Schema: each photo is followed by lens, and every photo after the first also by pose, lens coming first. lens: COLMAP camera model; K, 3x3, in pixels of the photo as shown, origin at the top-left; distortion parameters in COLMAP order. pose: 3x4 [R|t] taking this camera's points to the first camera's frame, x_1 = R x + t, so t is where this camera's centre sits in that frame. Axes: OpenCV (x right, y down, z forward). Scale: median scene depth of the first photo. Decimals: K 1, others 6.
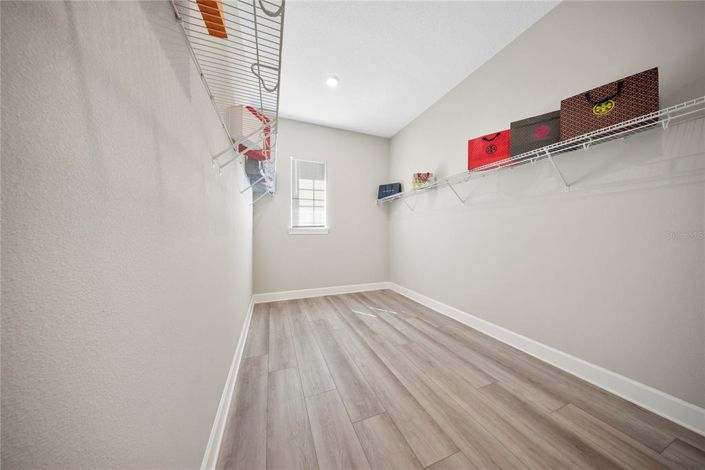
lens RADIAL K [[208.3, 0, 352.3], [0, 208.3, 234.8], [0, 0, 1]] dist [0.000782, -0.000083]
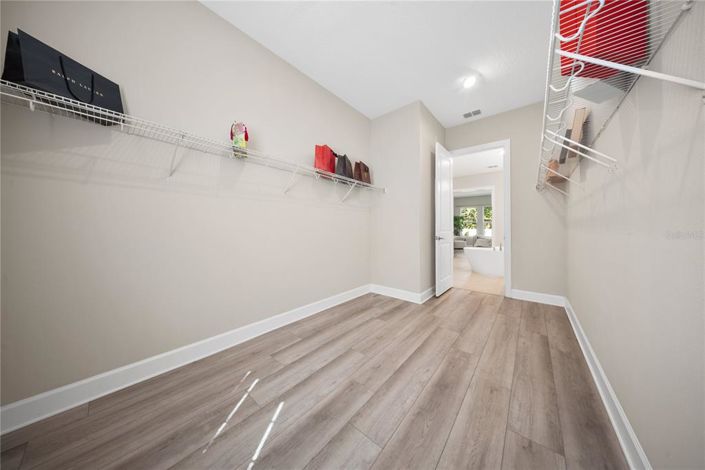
lens RADIAL K [[208.3, 0, 351.9], [0, 208.3, 228.5], [0, 0, 1]] dist [0.000782, -0.000083]
pose [[-0.470295, -0.012466, 0.882421, -0.489933], [-0.006259, 0.999922, 0.010790, -0.014411], [-0.882487, -0.000448, -0.470336, 1.404762]]
